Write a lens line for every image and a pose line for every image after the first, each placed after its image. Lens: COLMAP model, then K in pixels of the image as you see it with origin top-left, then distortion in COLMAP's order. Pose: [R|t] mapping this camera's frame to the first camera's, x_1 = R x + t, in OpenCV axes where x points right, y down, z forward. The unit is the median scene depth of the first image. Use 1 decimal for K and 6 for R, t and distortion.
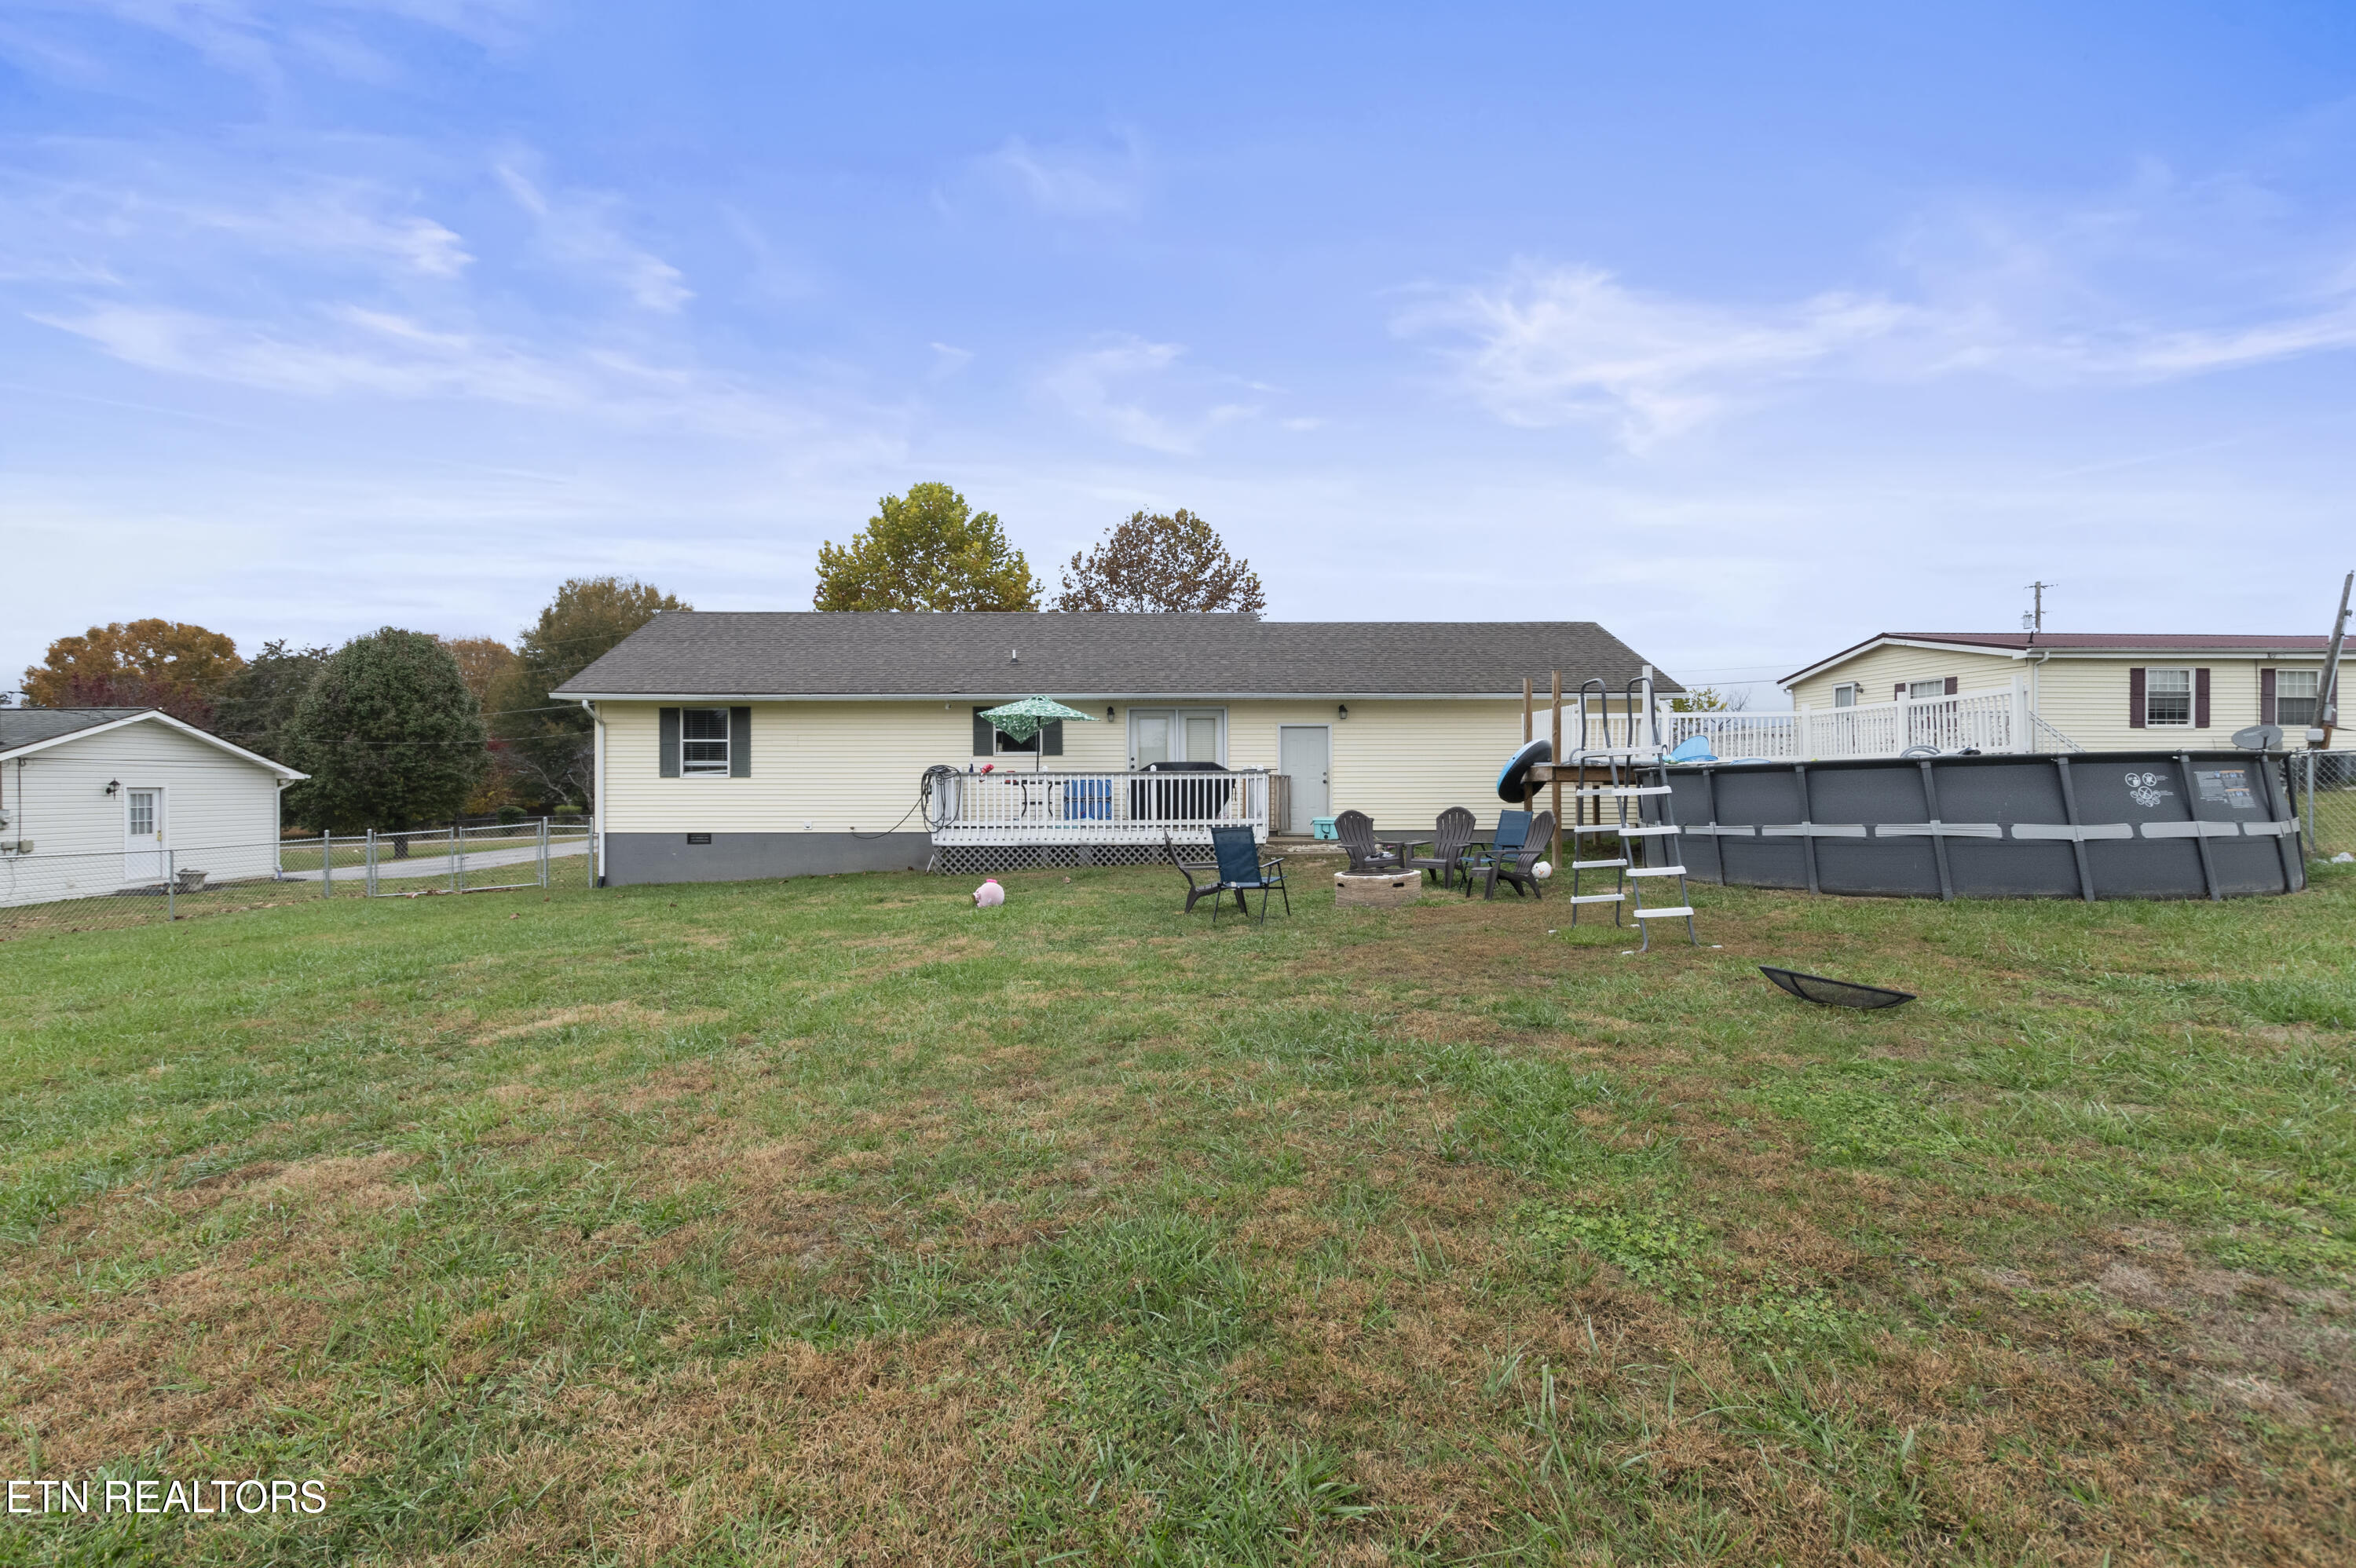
lens RADIAL K [[1028.9, 0, 1130.8], [0, 1028.9, 787.7], [0, 0, 1]] dist [-0.029521, -0.000082]
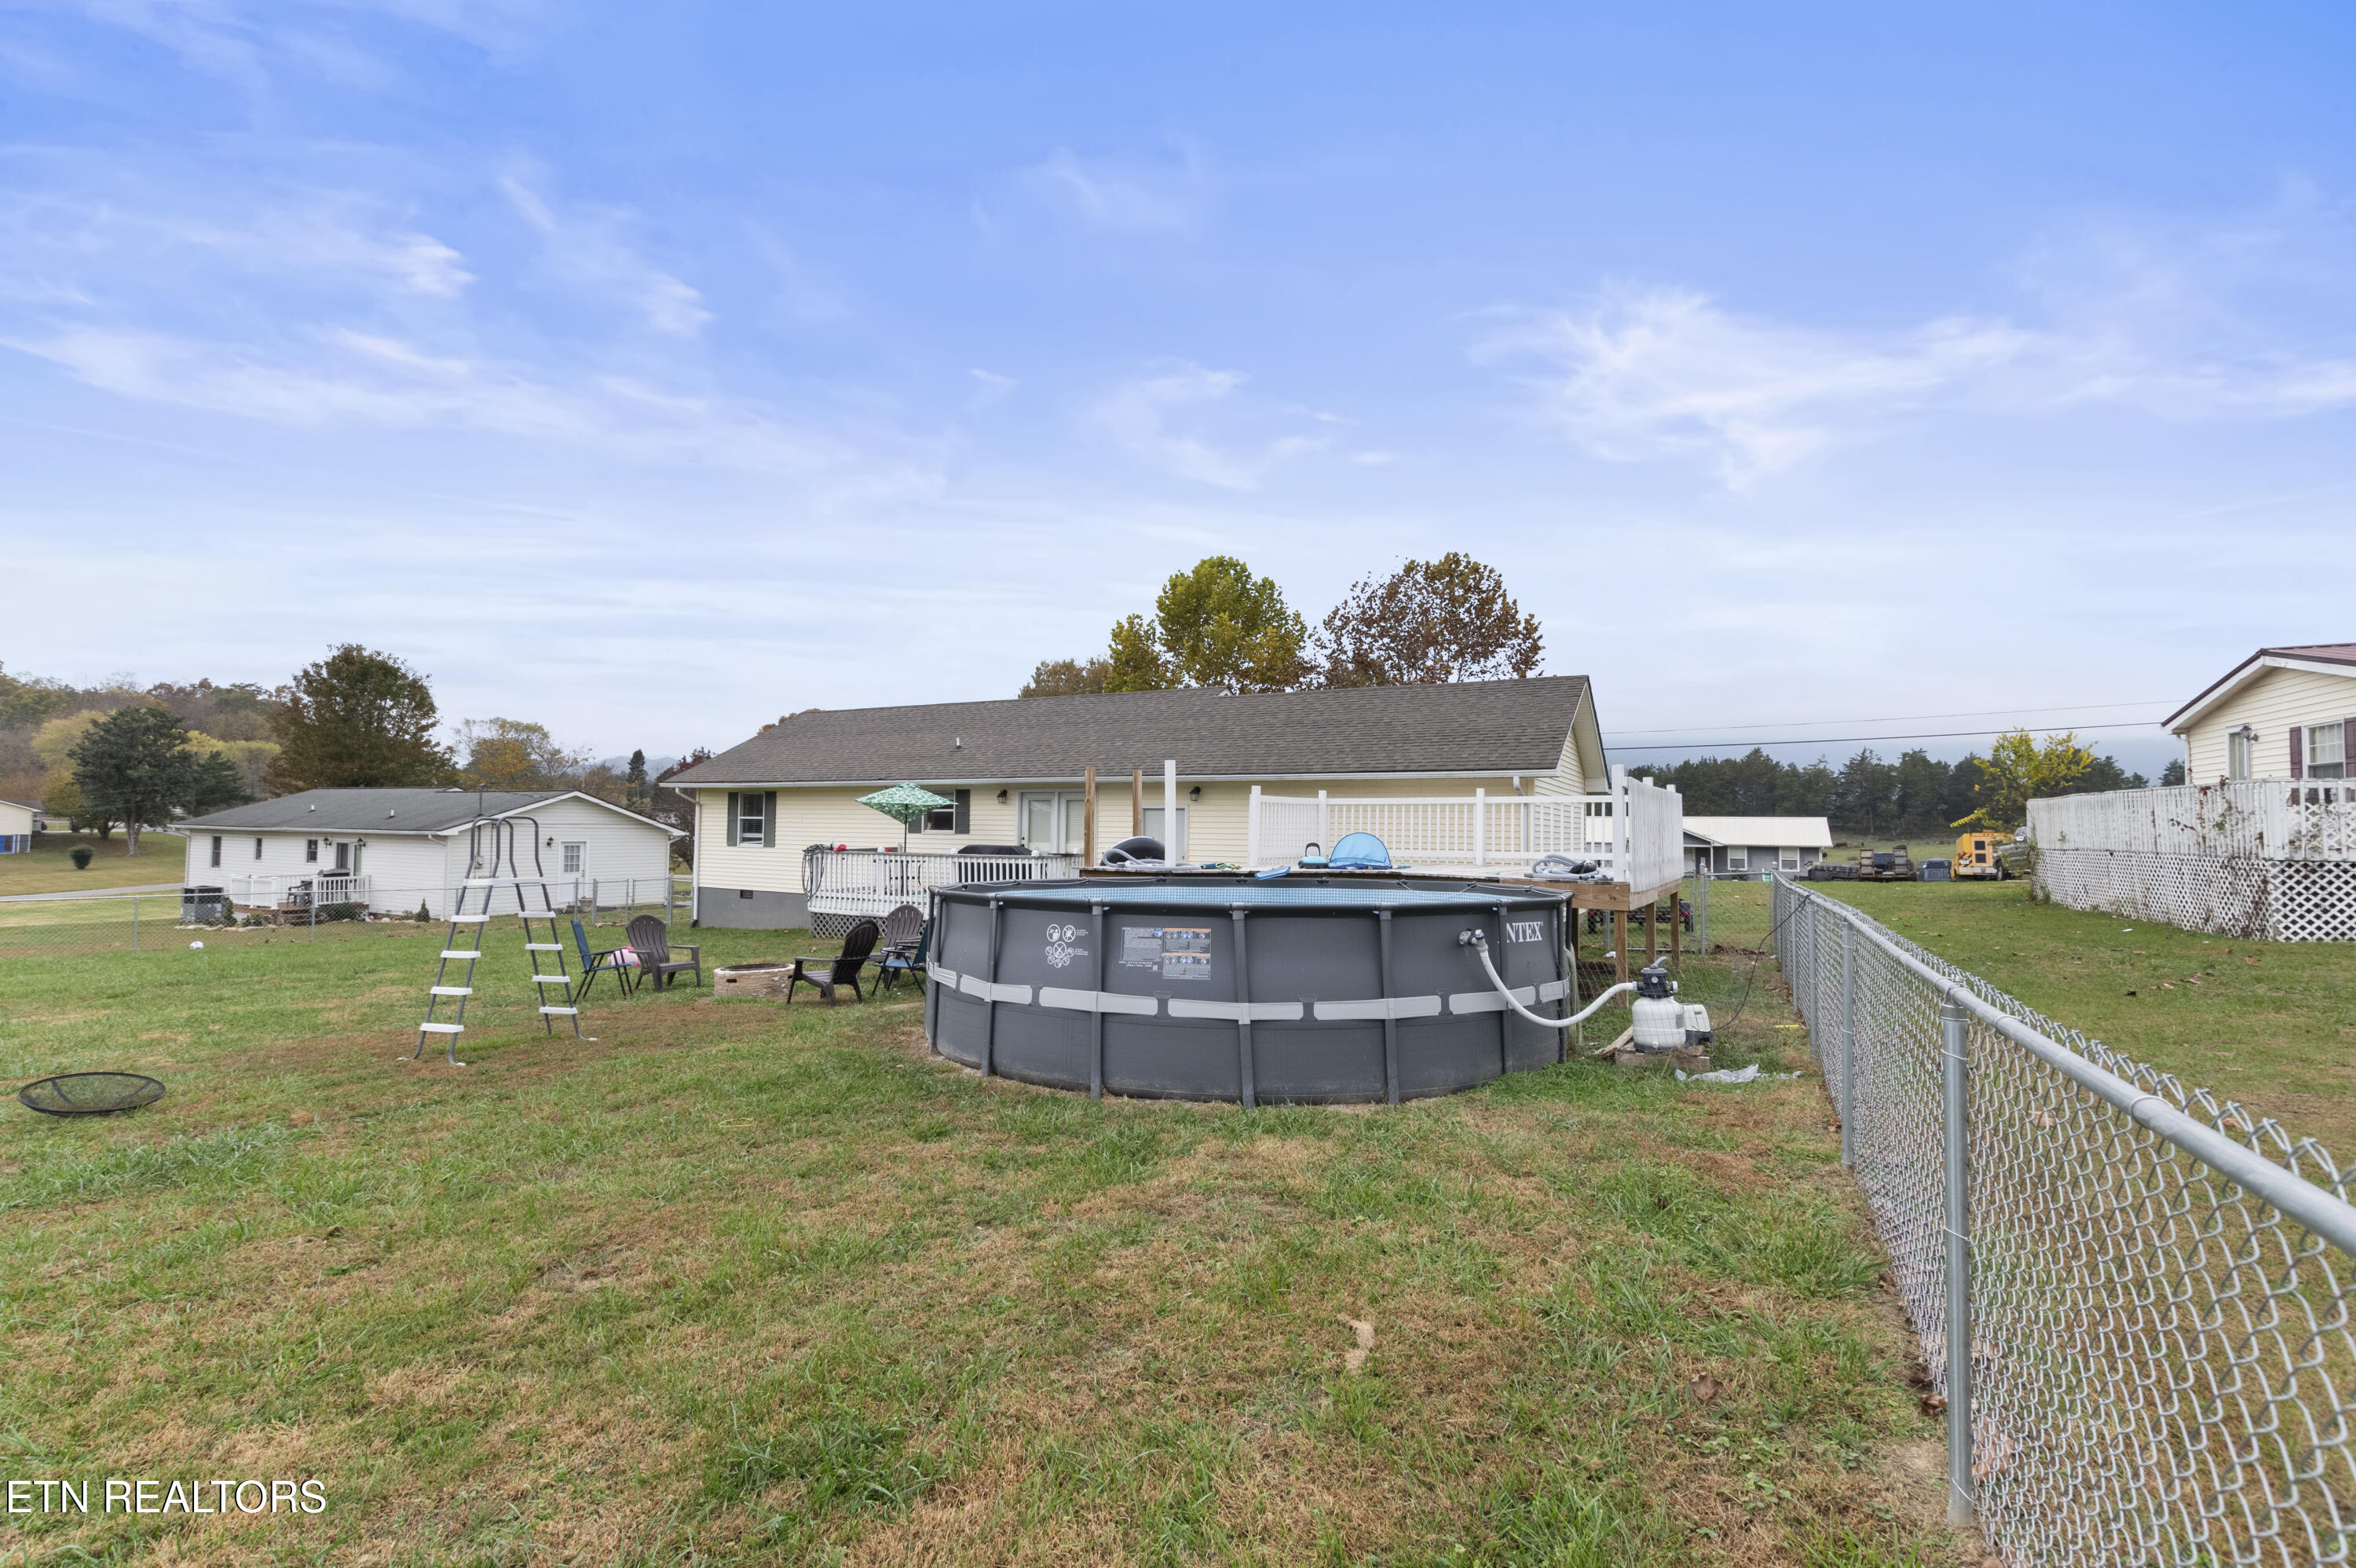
lens RADIAL K [[1028.9, 0, 1130.8], [0, 1028.9, 787.7], [0, 0, 1]] dist [-0.029521, -0.000082]
pose [[0.868144, -0.006059, -0.496276, 0.627493], [-0.015606, 0.999098, -0.039498, -0.040107], [0.496067, 0.042035, 0.867266, 0.124670]]
